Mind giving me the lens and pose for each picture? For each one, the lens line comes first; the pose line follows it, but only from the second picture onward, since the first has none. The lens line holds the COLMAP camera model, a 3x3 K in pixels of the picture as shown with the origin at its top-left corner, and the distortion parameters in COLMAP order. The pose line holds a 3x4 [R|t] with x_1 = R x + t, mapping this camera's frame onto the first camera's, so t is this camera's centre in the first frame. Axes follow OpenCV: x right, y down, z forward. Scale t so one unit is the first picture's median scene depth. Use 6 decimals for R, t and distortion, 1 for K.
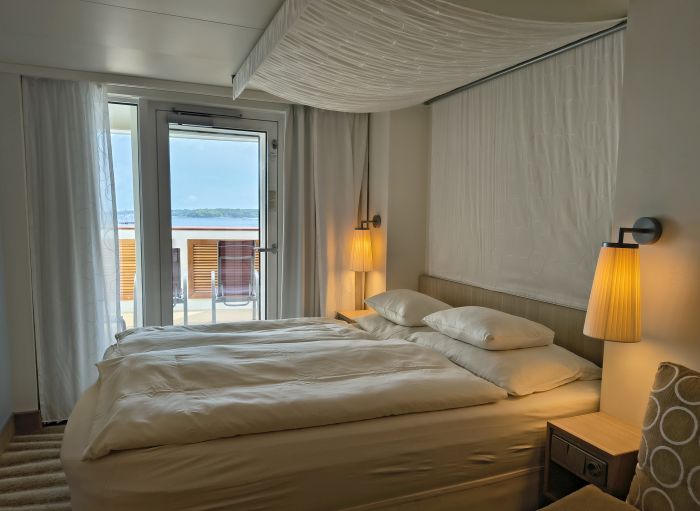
lens RADIAL K [[497.5, 0, 346.1], [0, 497.5, 257.4], [0, 0, 1]] dist [0.000409, -0.000870]
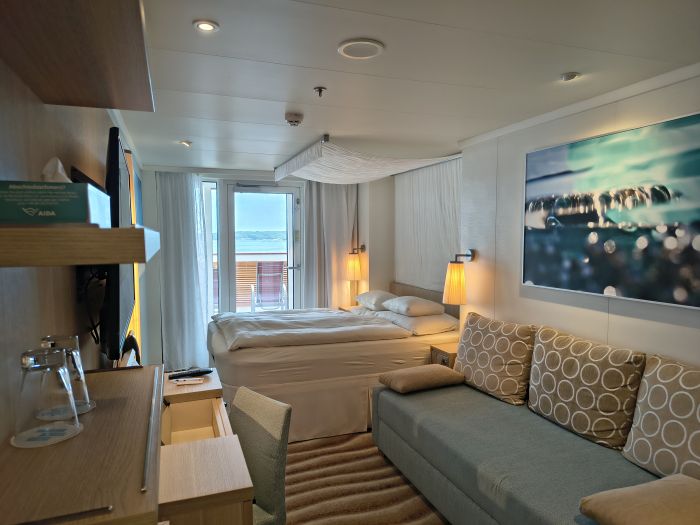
lens RADIAL K [[475.6, 0, 352.0], [0, 475.6, 256.1], [0, 0, 1]] dist [0.035269, -0.036103]
pose [[0.999617, -0.017676, -0.021316, 0.068631], [0.016810, 0.999053, -0.040136, 0.013612], [0.022005, 0.039762, 0.998967, -0.608200]]
